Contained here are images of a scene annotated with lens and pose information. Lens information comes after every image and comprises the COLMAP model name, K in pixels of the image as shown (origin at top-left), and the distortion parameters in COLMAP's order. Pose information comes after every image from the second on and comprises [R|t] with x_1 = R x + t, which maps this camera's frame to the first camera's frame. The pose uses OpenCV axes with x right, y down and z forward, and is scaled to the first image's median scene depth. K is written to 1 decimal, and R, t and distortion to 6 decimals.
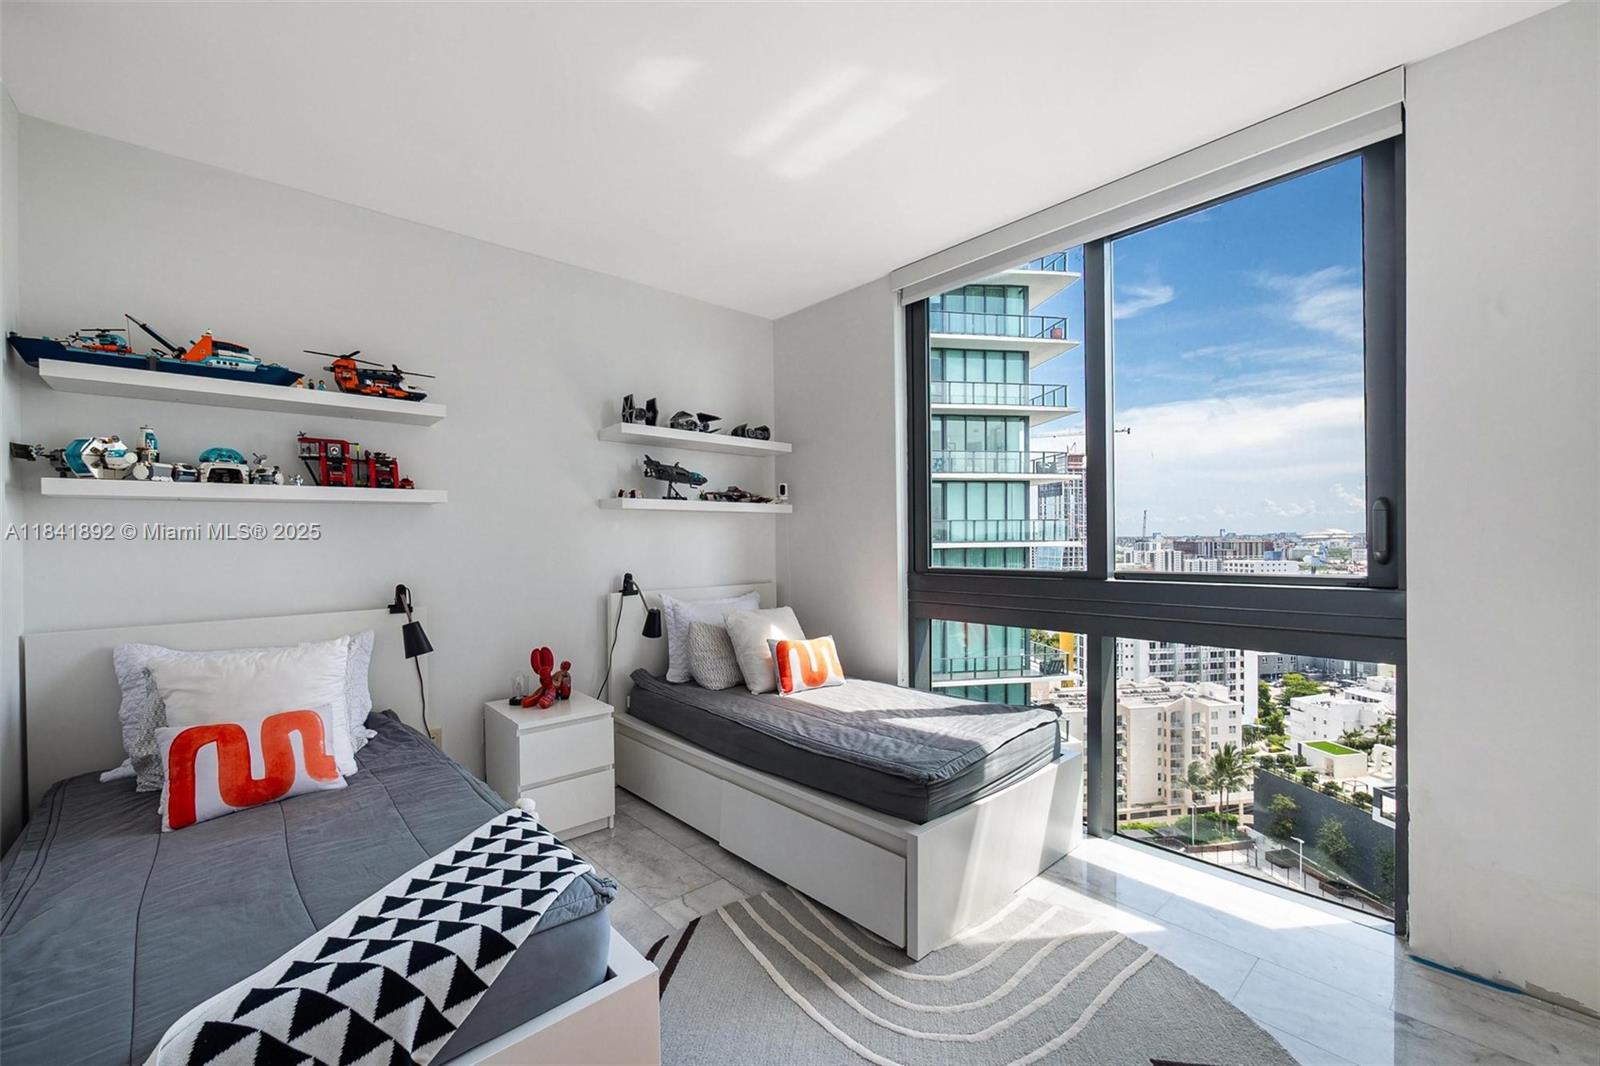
lens RADIAL K [[653.8, 0, 806.9], [0, 653.8, 540.7], [0, 0, 1]] dist [-0.005401, -0.000196]
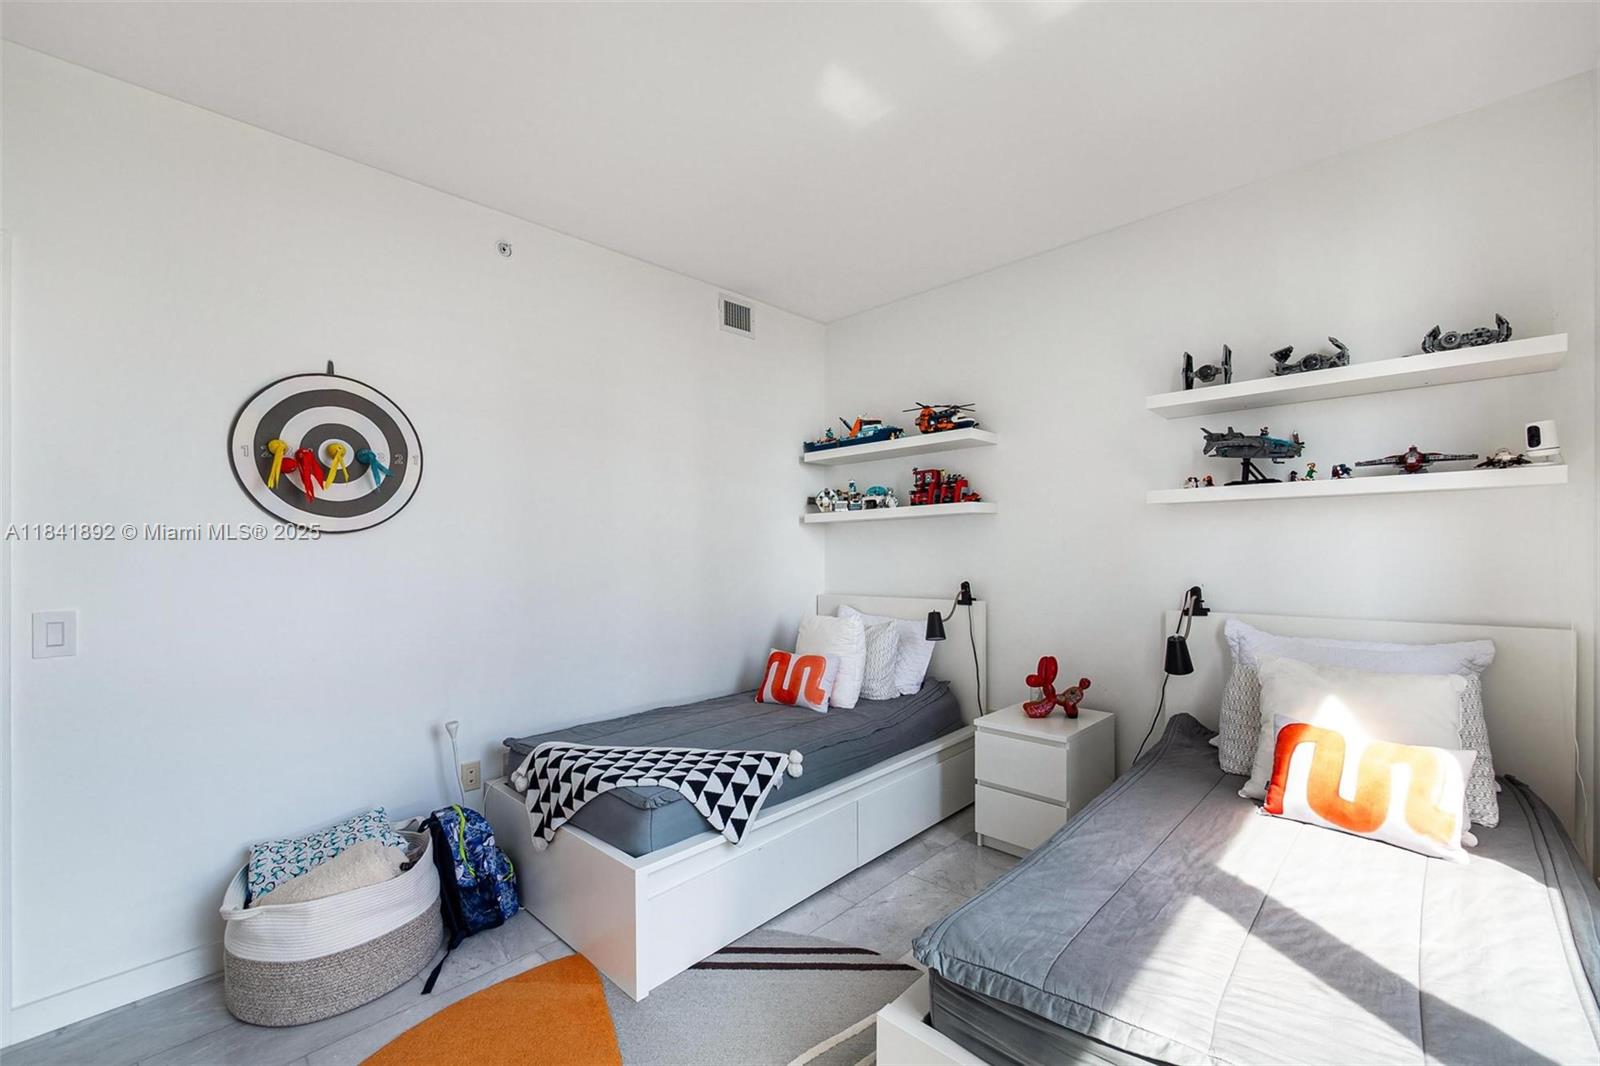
lens RADIAL K [[653.8, 0, 804.4], [0, 653.8, 537.8], [0, 0, 1]] dist [-0.005401, -0.000196]
pose [[0.074780, -0.004825, -0.997188, 0.575716], [0.013132, 0.999906, -0.003853, -0.013187], [0.997114, -0.012807, 0.074836, 0.624420]]
